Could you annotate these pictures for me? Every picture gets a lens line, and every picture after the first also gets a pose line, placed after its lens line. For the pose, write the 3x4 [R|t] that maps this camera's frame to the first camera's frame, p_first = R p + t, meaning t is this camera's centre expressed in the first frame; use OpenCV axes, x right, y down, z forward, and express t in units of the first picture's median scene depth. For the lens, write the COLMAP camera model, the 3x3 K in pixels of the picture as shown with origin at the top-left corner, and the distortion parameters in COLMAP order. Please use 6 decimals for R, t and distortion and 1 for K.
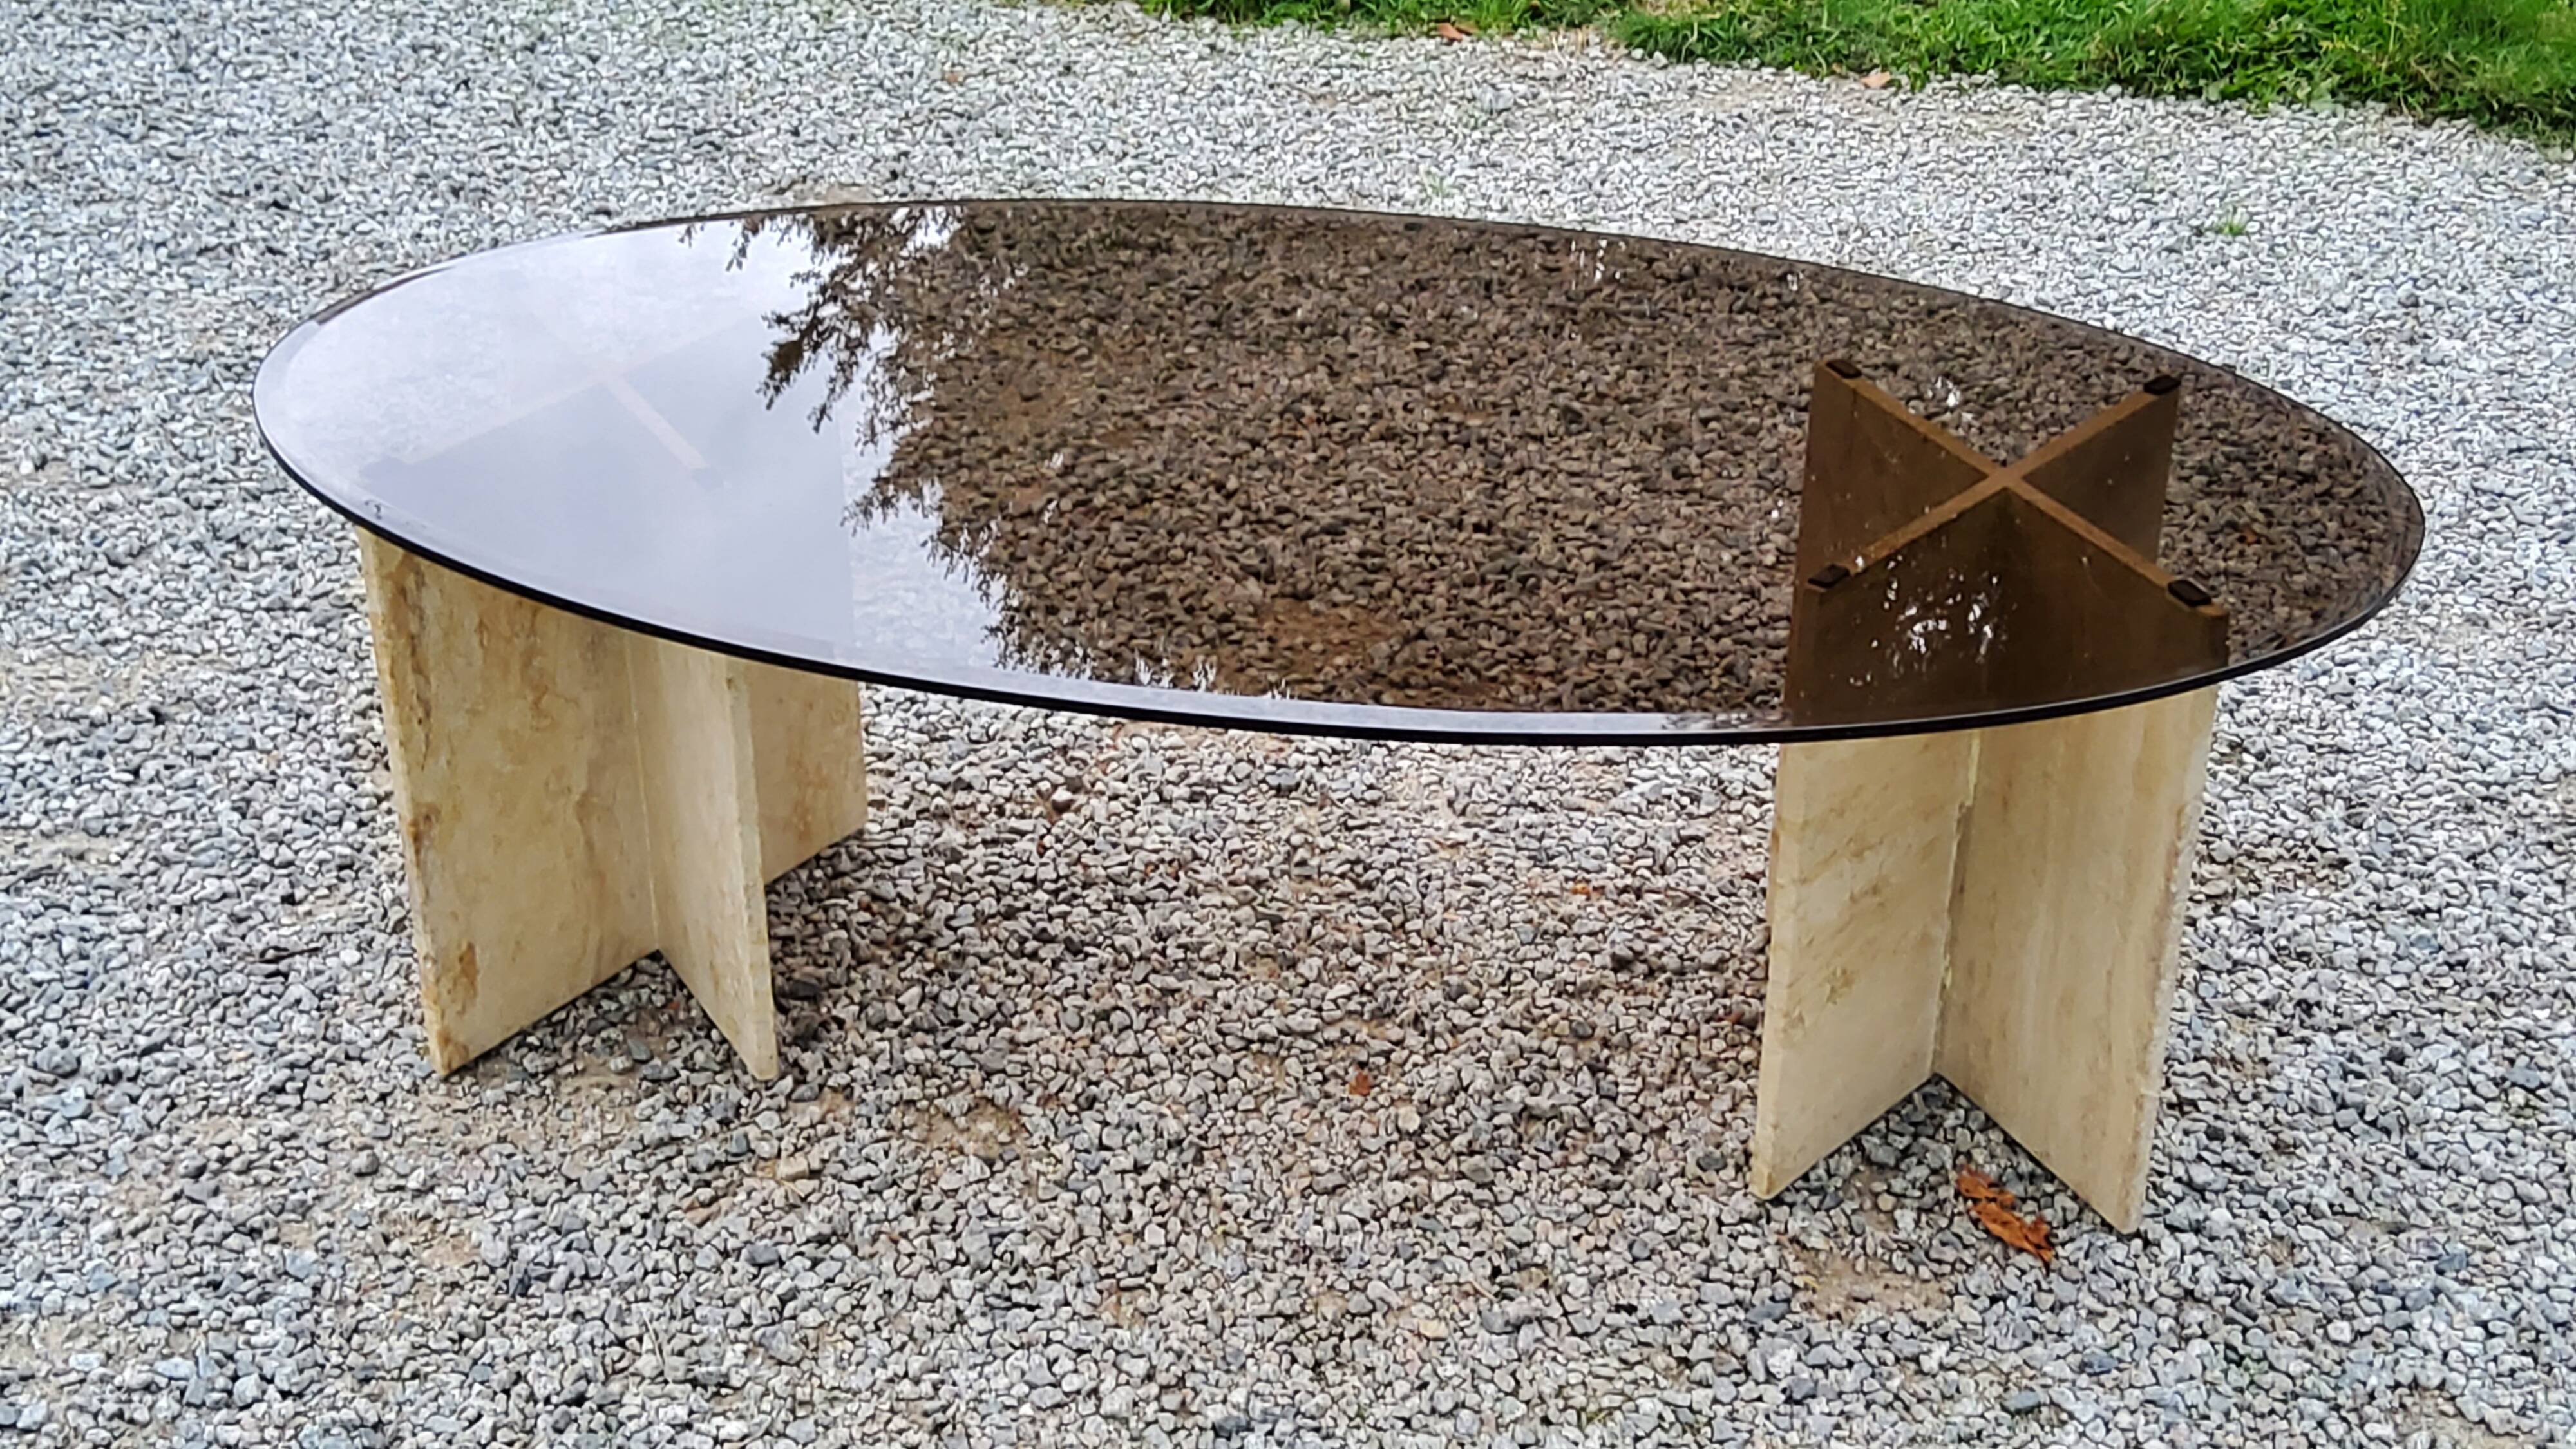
lens RADIAL K [[3842.1, 0, 1238.7], [0, 3842.1, 727.4], [0, 0, 1]] dist [0.113660, 0.000000]
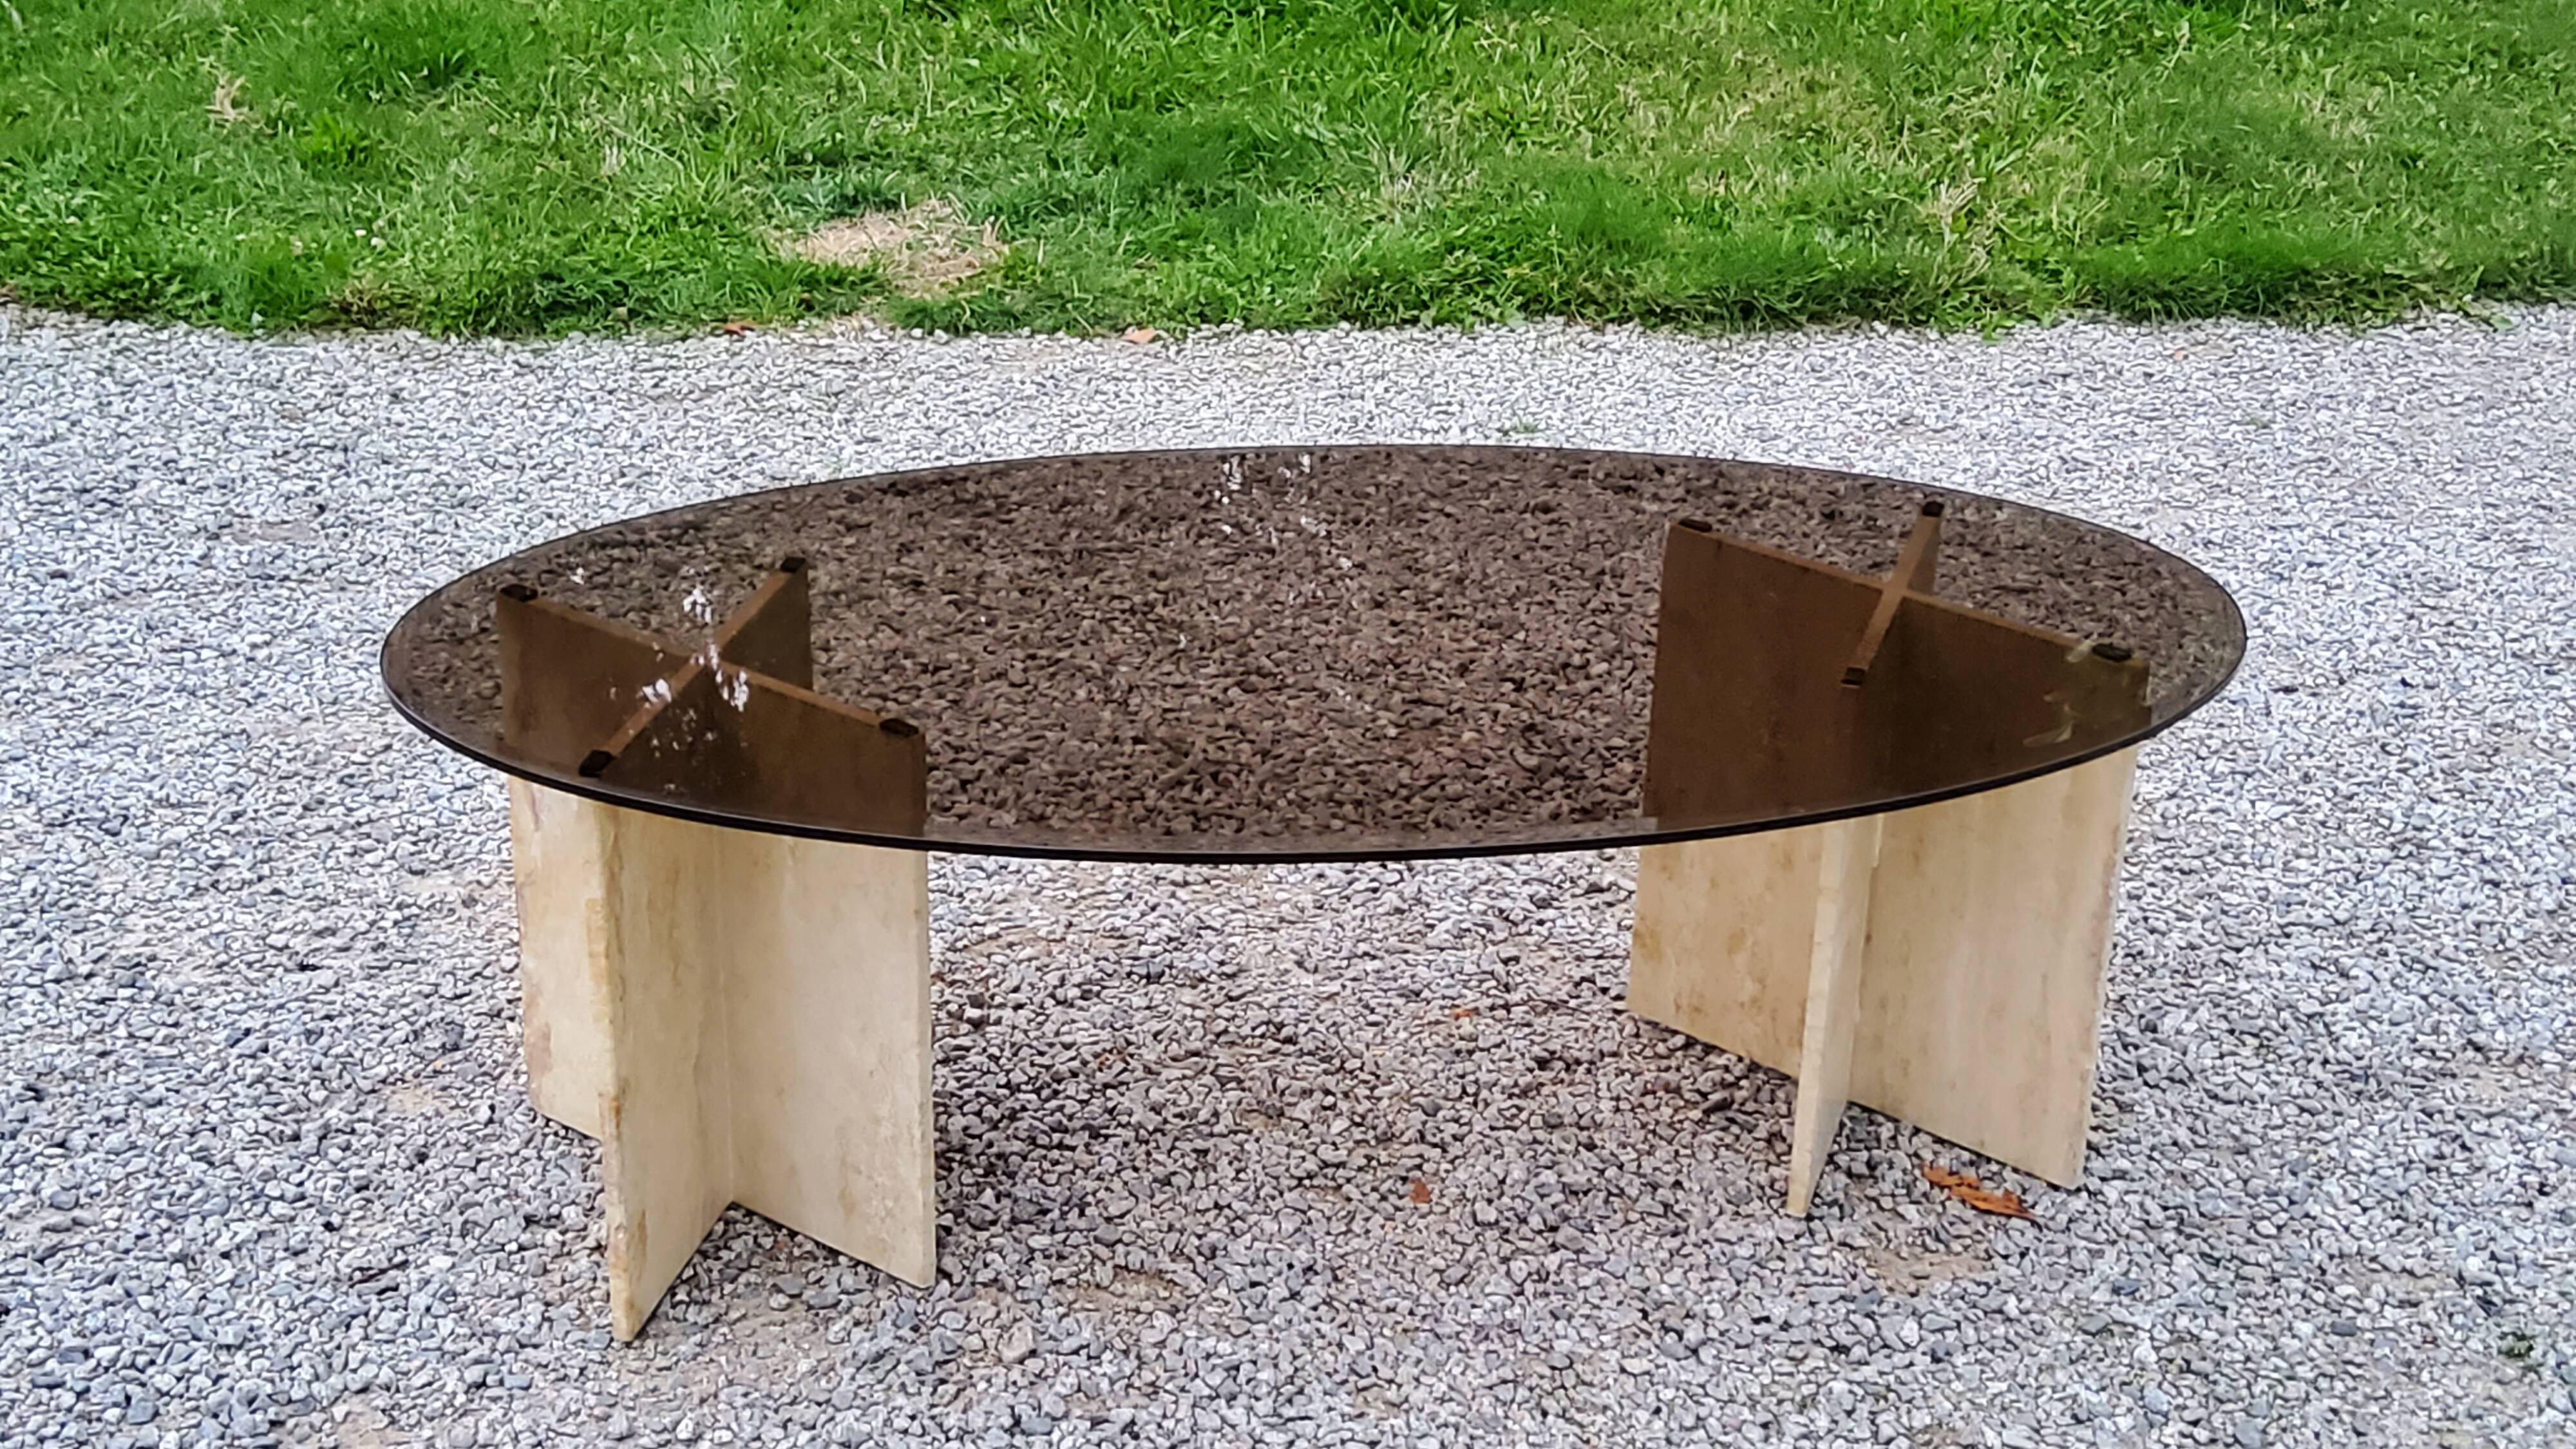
lens RADIAL K [[3842.1, 0, 1259.9], [0, 3842.1, 732.0], [0, 0, 1]] dist [0.113660, 0.000000]
pose [[0.917990, -0.132812, 0.373704, -0.417903], [0.161260, 0.985850, -0.045765, 0.002577], [-0.362338, 0.102275, 0.926418, -0.050680]]
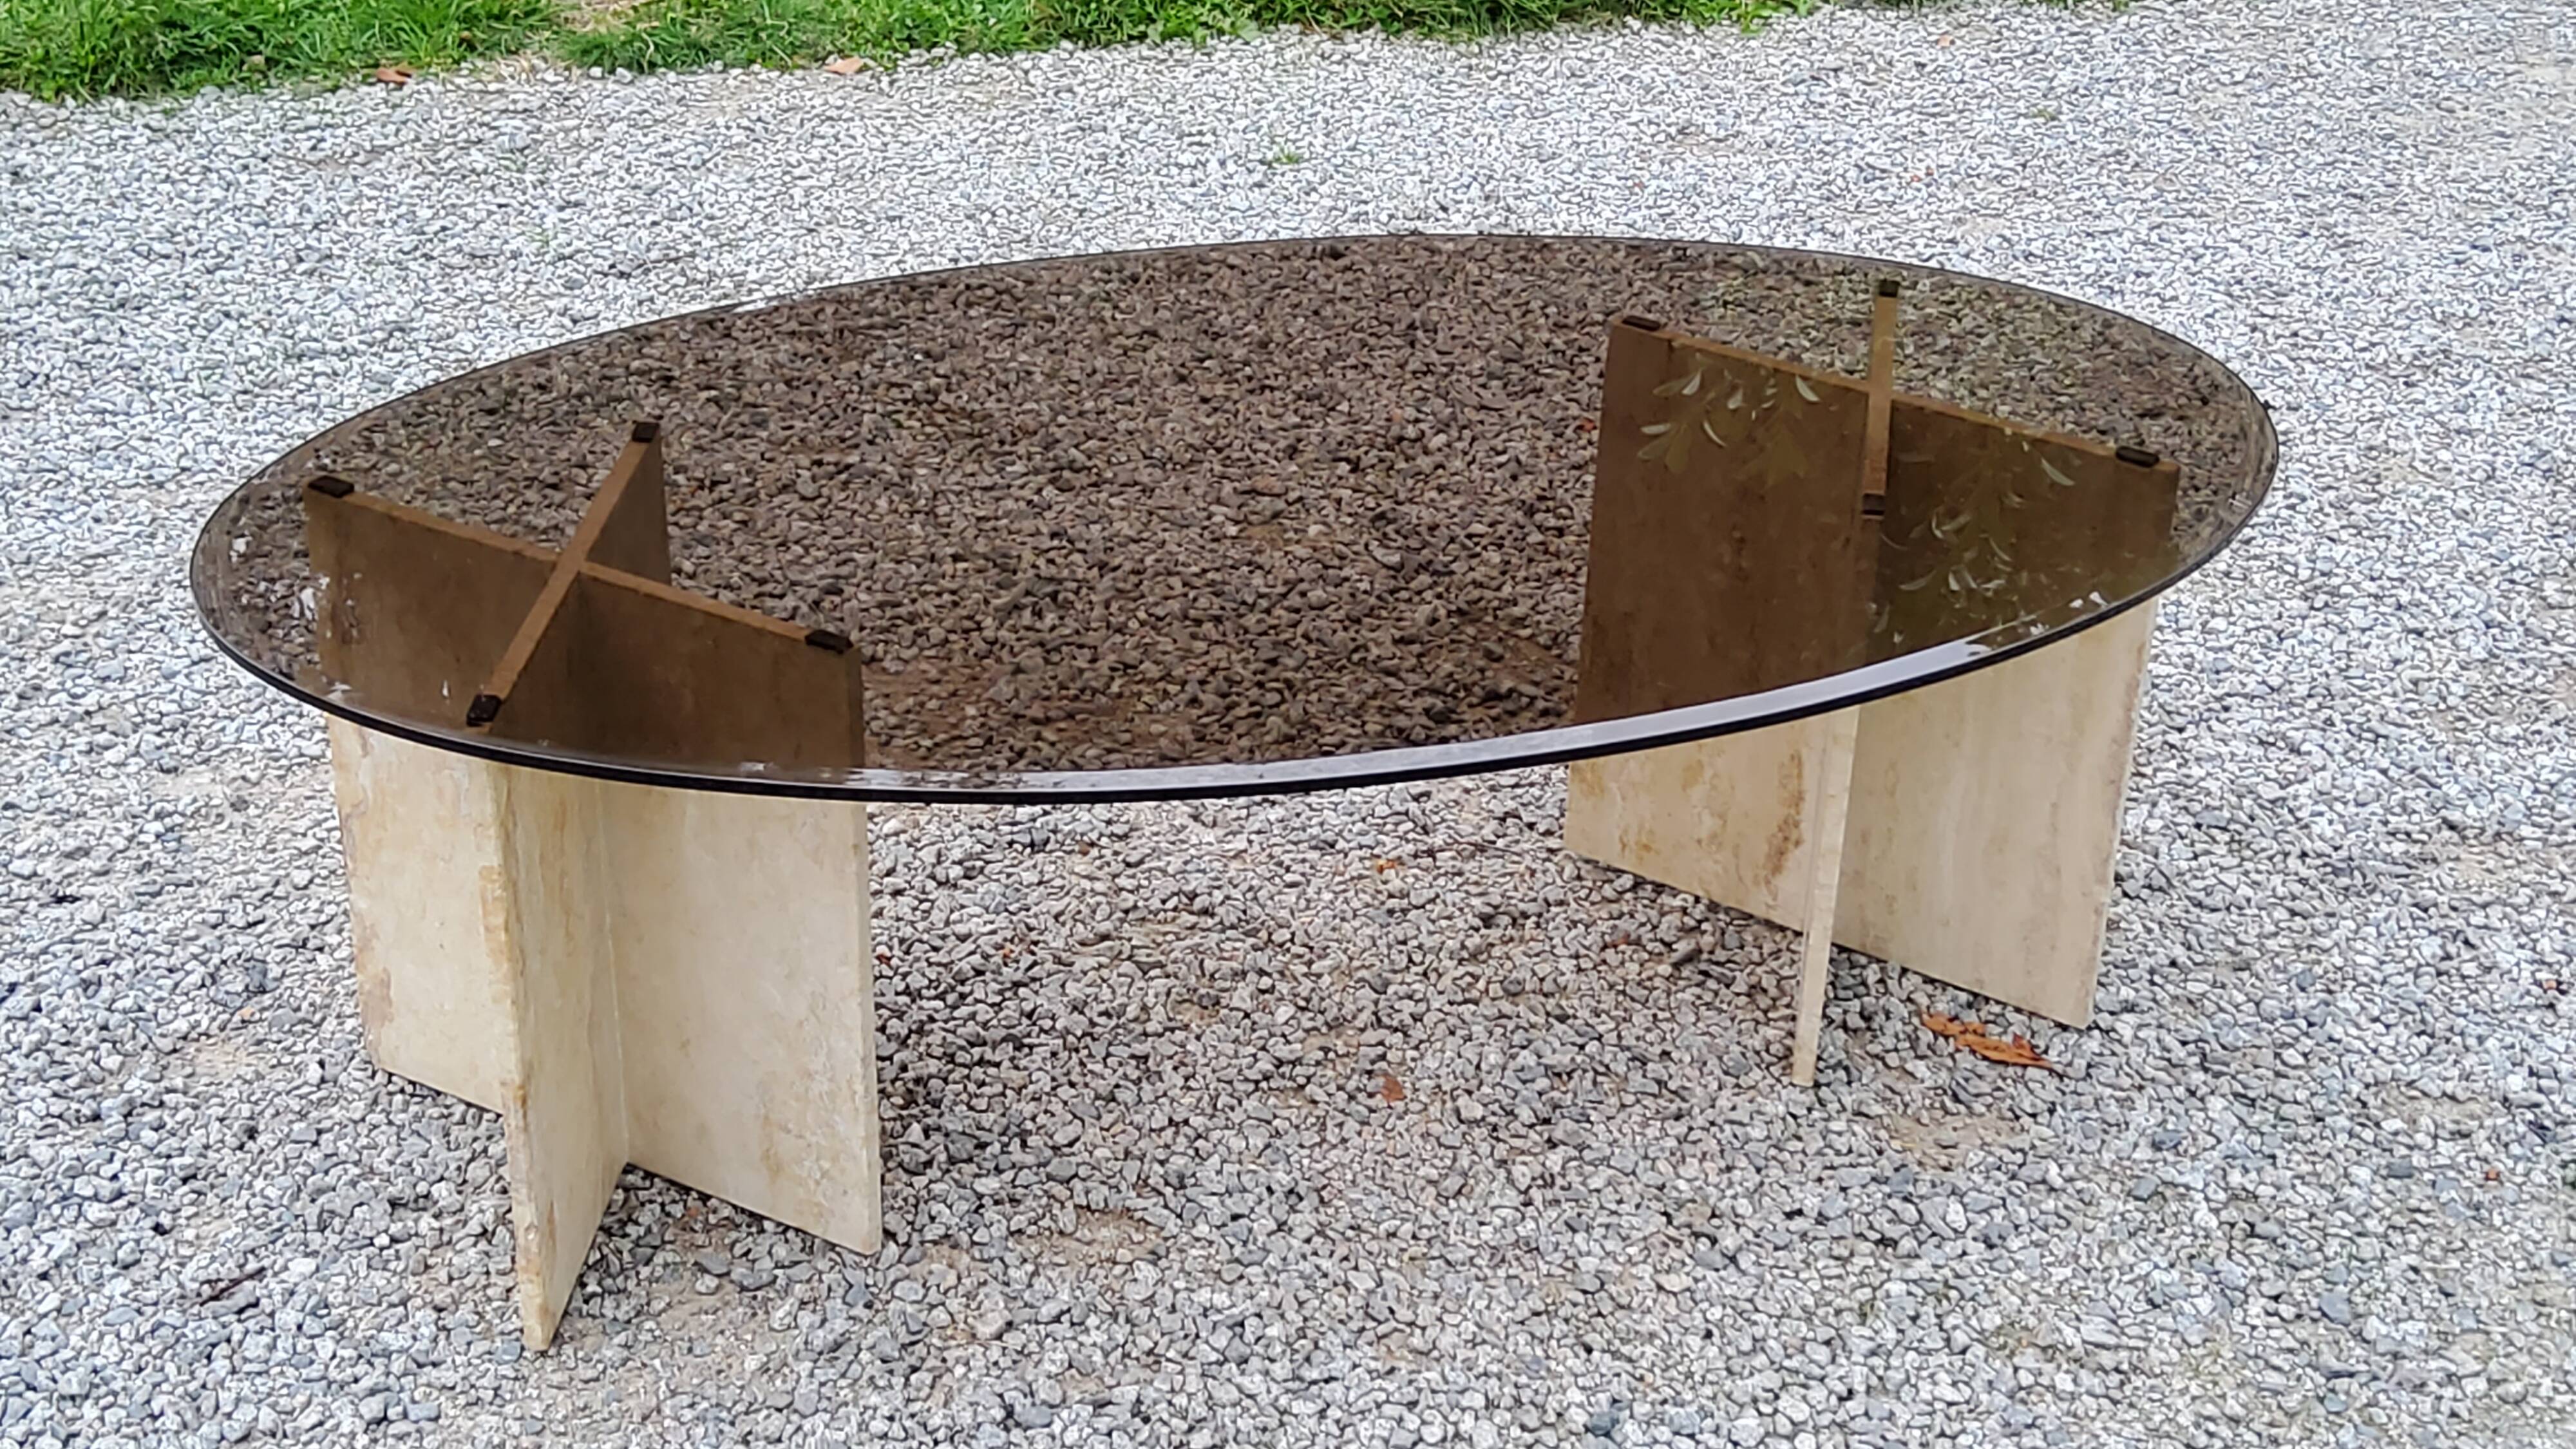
lens RADIAL K [[3842.1, 0, 1267.9], [0, 3842.1, 735.7], [0, 0, 1]] dist [0.113660, 0.000000]
pose [[0.855974, -0.224724, 0.465627, -0.451952], [0.216883, 0.973599, 0.071183, -0.079334], [-0.469330, 0.040056, 0.882114, 0.107027]]
